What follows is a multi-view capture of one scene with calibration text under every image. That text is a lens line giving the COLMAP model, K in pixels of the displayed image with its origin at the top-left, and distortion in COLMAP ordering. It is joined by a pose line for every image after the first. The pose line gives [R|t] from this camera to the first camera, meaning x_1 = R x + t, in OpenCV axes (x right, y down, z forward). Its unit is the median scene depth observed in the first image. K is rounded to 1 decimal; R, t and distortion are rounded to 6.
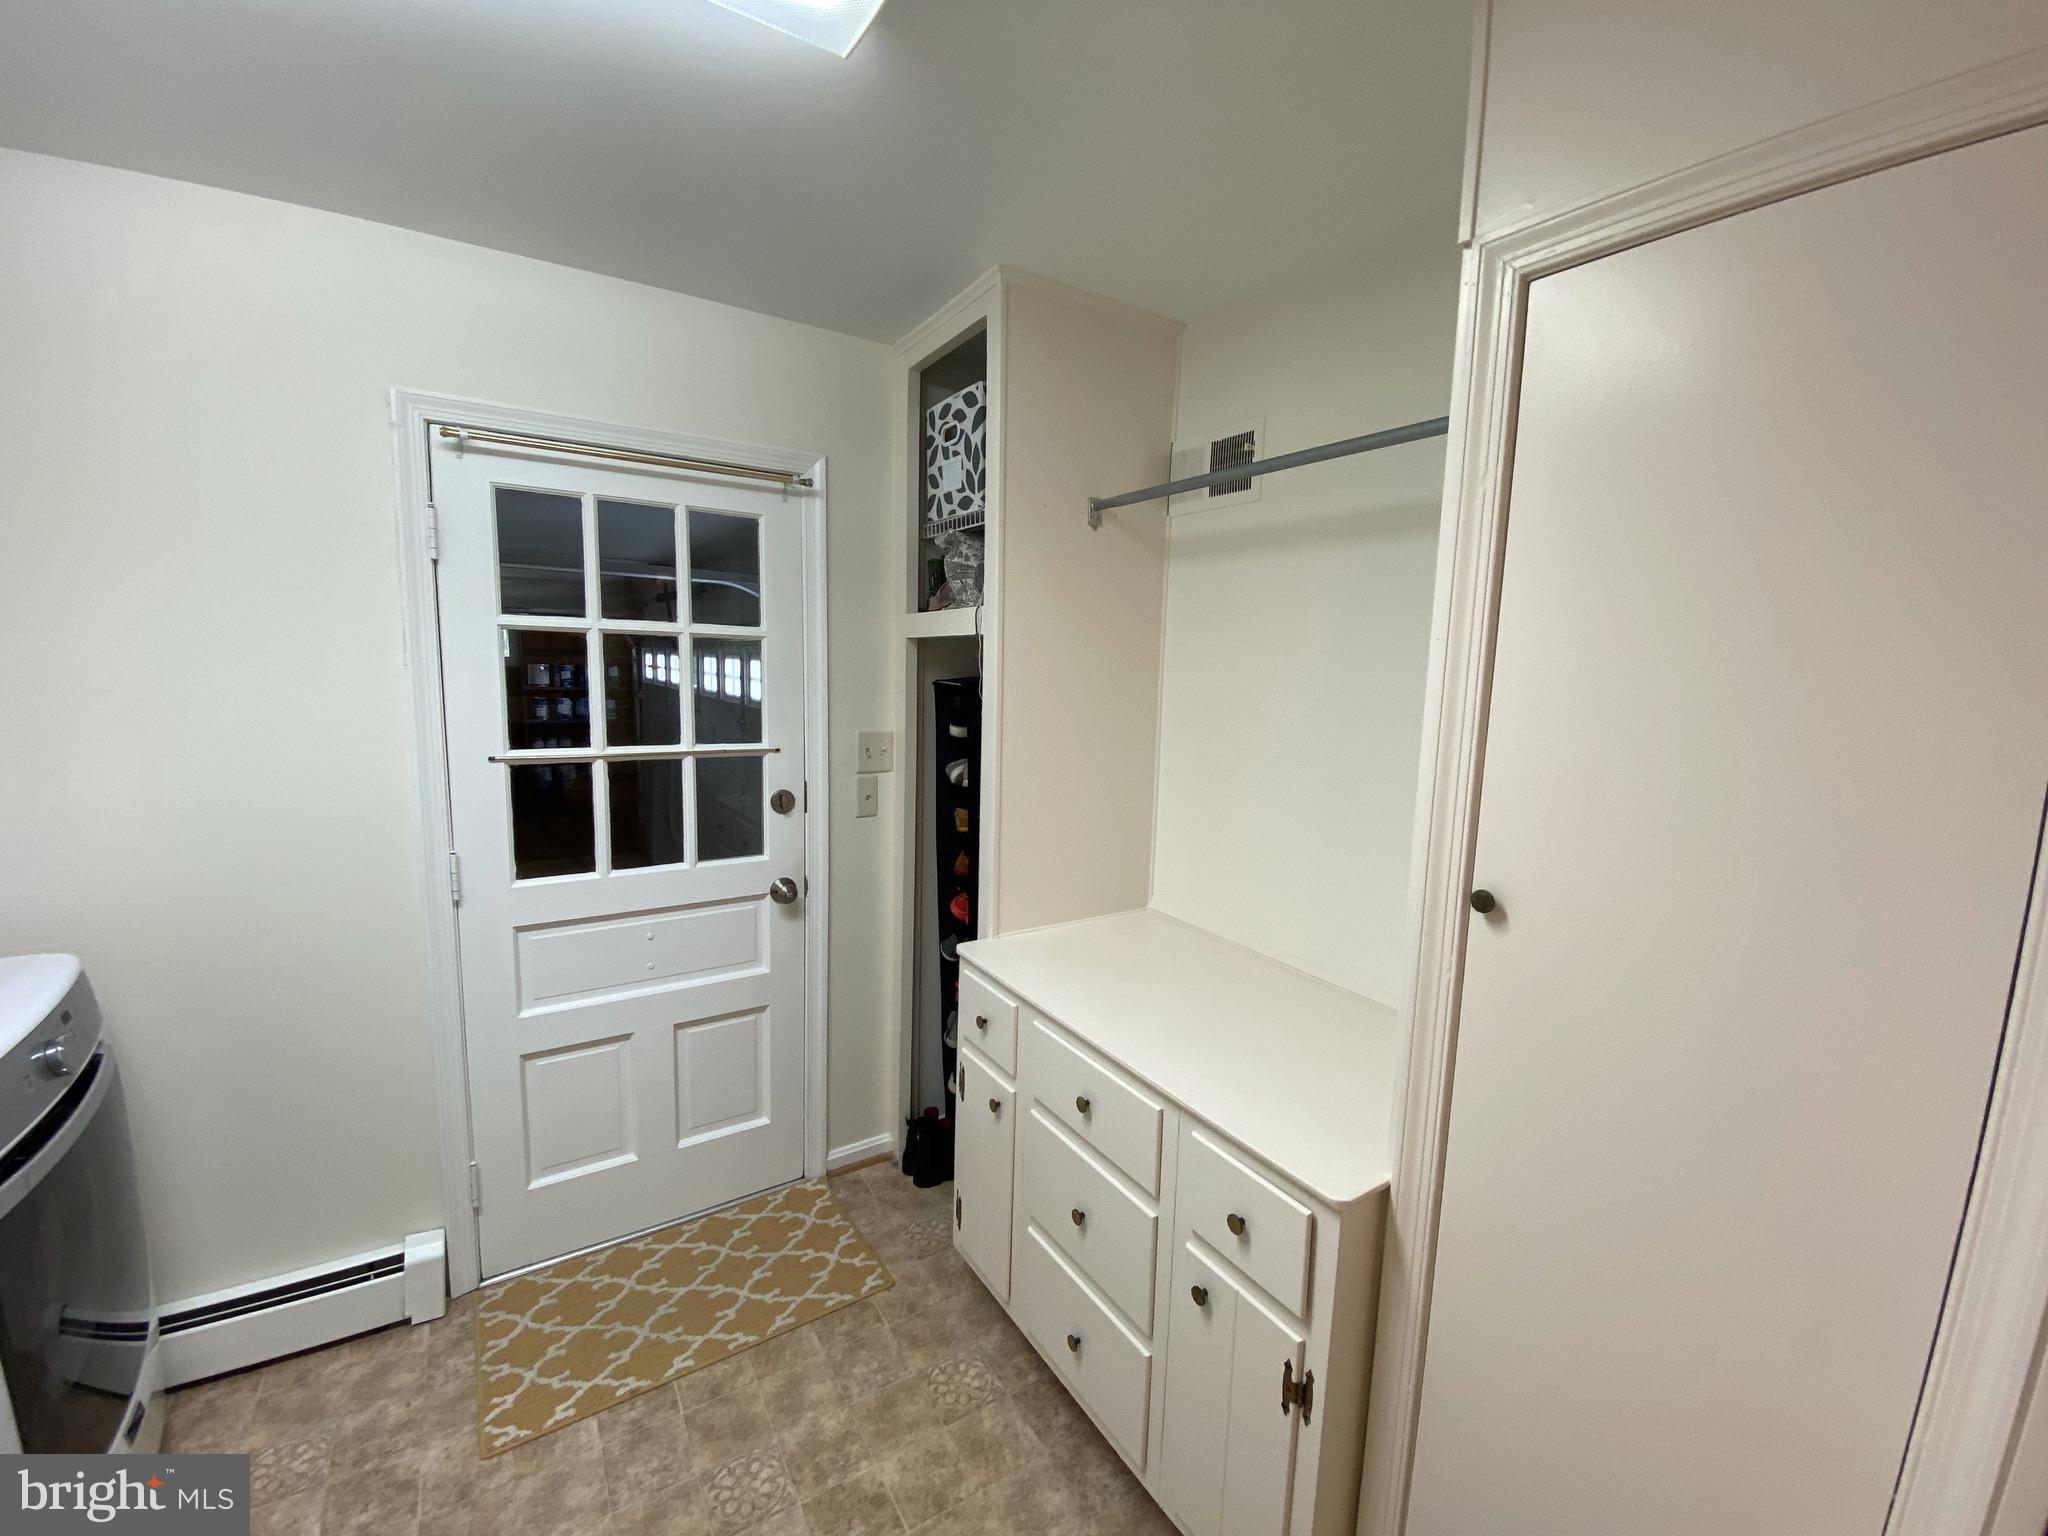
lens RADIAL K [[847.0, 0, 1024.0], [0, 847.0, 768.0], [0, 0, 1]] dist [0.025742, -0.016144]
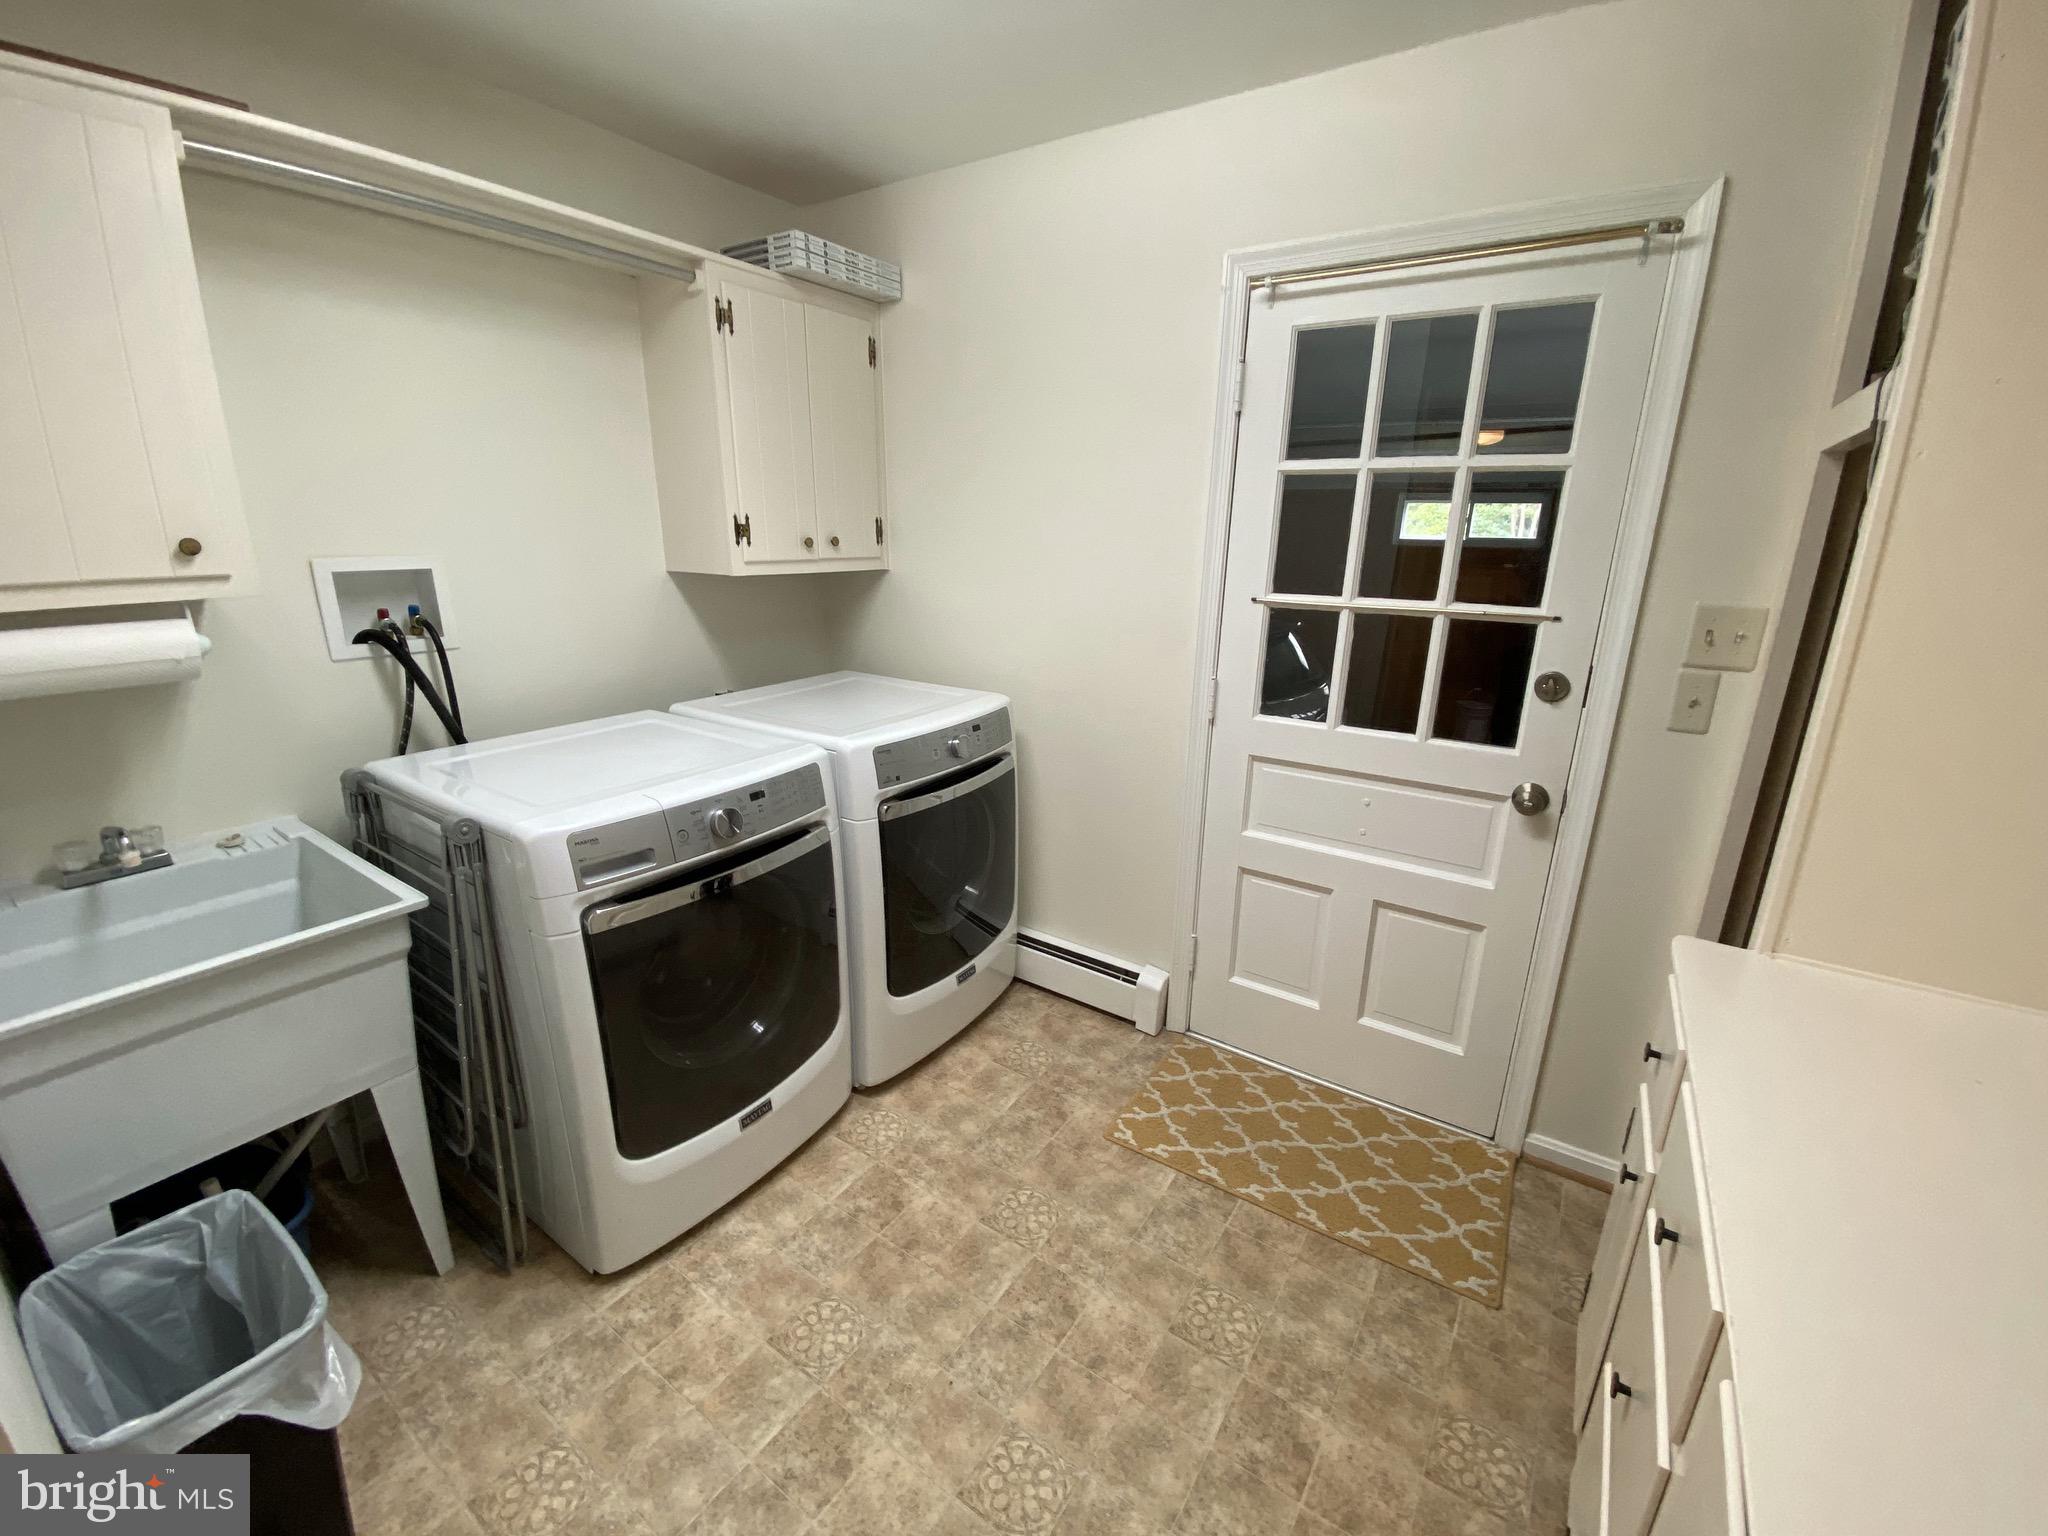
lens RADIAL K [[834.8, 0, 1024.0], [0, 834.8, 768.0], [0, 0, 1]] dist [0.026437, -0.022724]
pose [[0.399640, 0.235378, -0.885938, 0.249178], [-0.126318, 0.971392, 0.201101, 0.019777], [0.907927, 0.031542, 0.417939, 0.269897]]
